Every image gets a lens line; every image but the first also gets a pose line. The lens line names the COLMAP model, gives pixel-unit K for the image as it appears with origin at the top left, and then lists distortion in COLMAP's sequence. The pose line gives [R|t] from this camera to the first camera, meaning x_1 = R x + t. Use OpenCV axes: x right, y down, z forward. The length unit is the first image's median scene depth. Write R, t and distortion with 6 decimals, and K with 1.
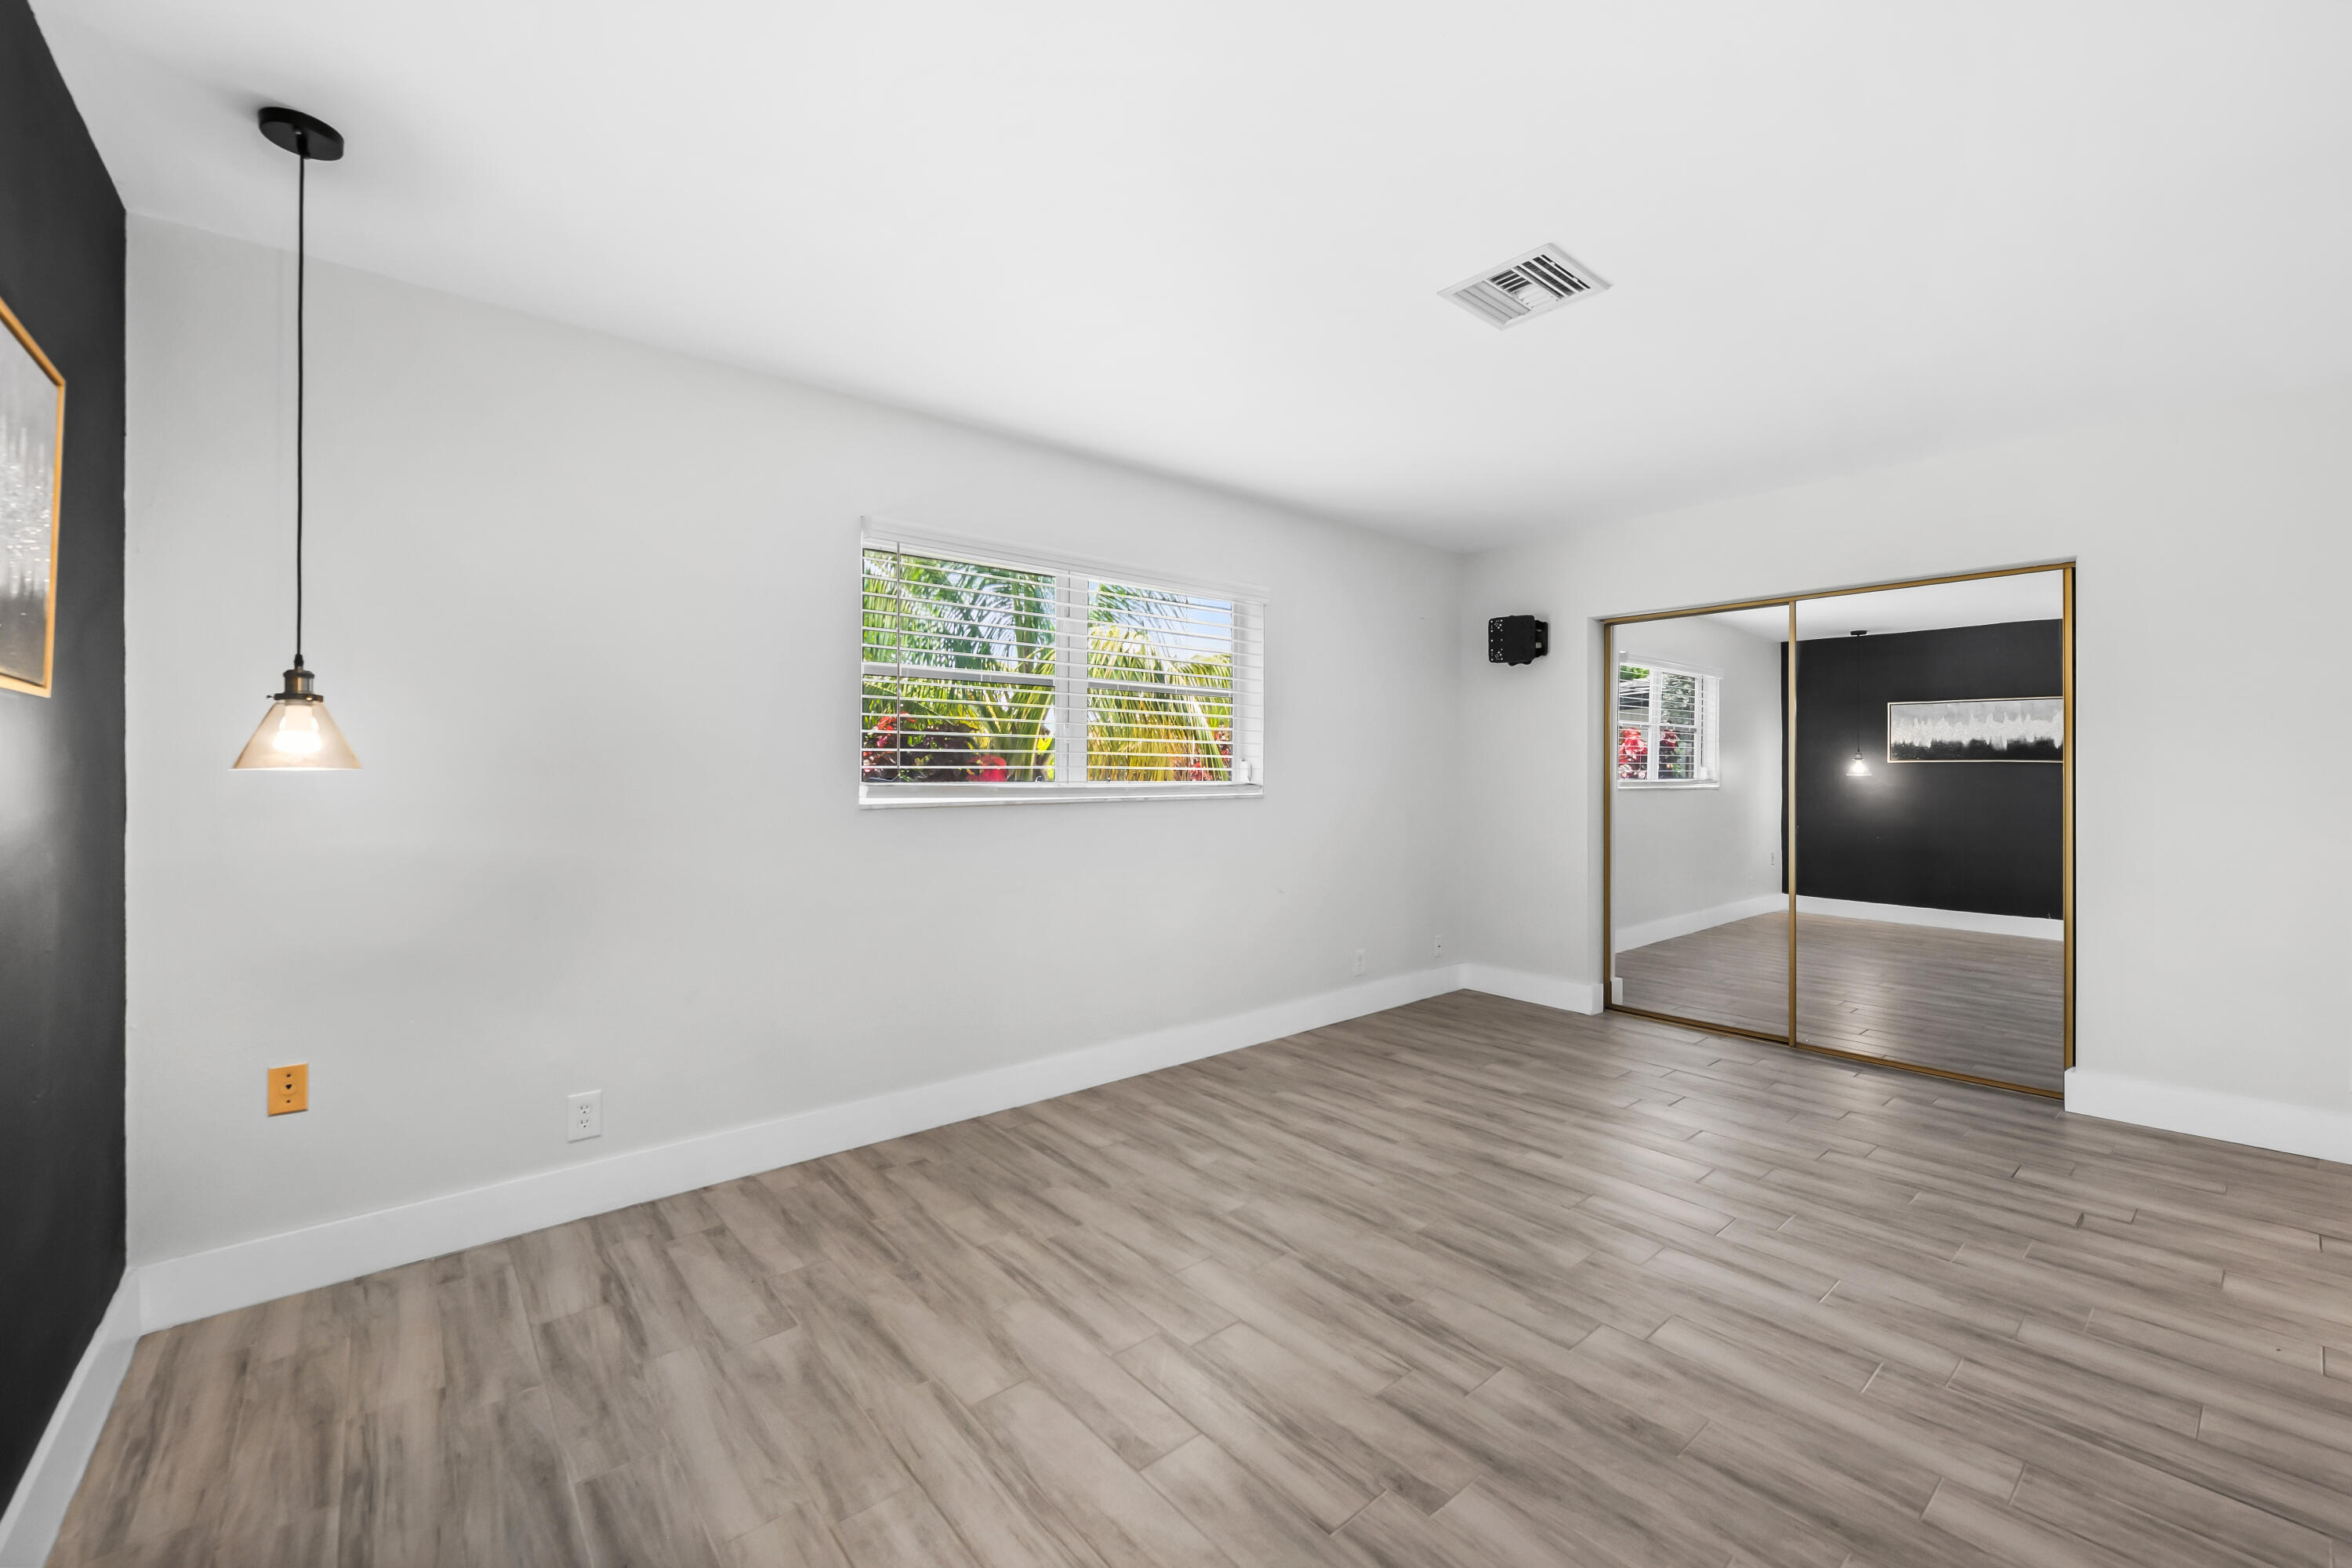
lens RADIAL K [[942.5, 0, 1194.5], [0, 942.5, 784.2], [0, 0, 1]] dist [-0.002659, -0.000106]
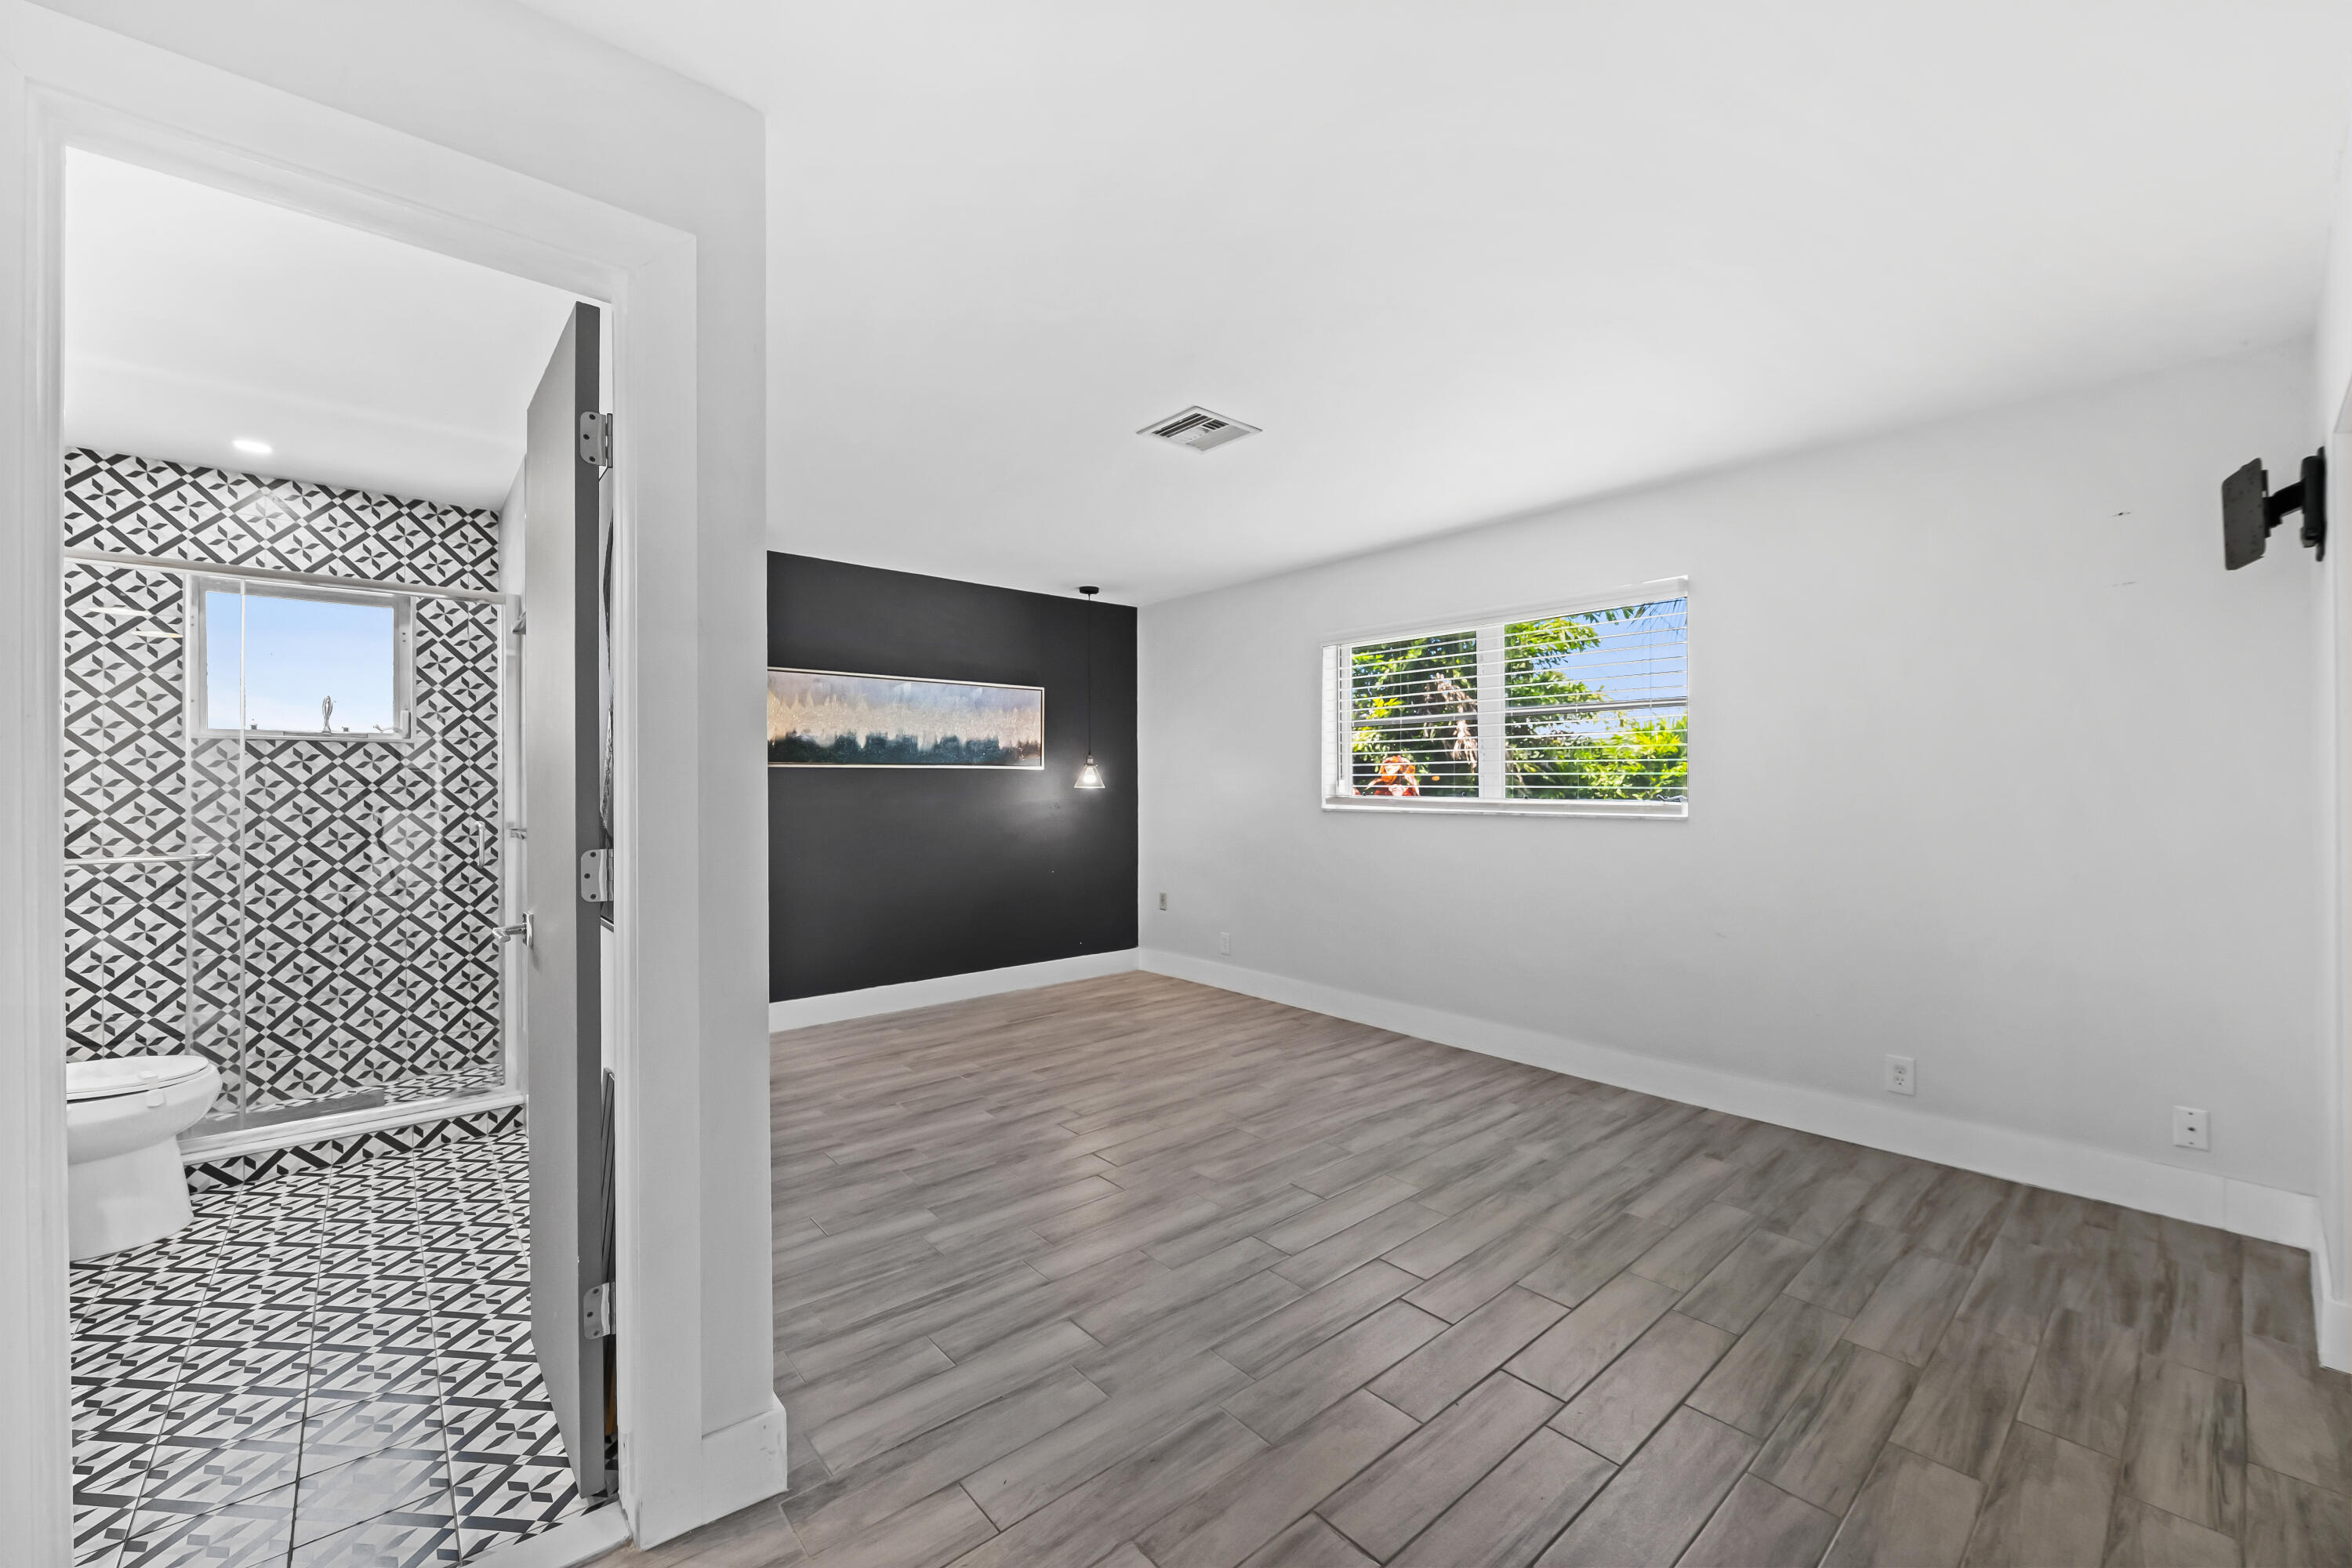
lens RADIAL K [[942.5, 0, 1194.5], [0, 942.5, 784.2], [0, 0, 1]] dist [-0.002659, -0.000106]
pose [[0.008637, 0.000125, -0.999963, 1.387022], [-0.015041, 0.999887, -0.000005, -0.018685], [0.999850, 0.015041, 0.008638, 0.798700]]
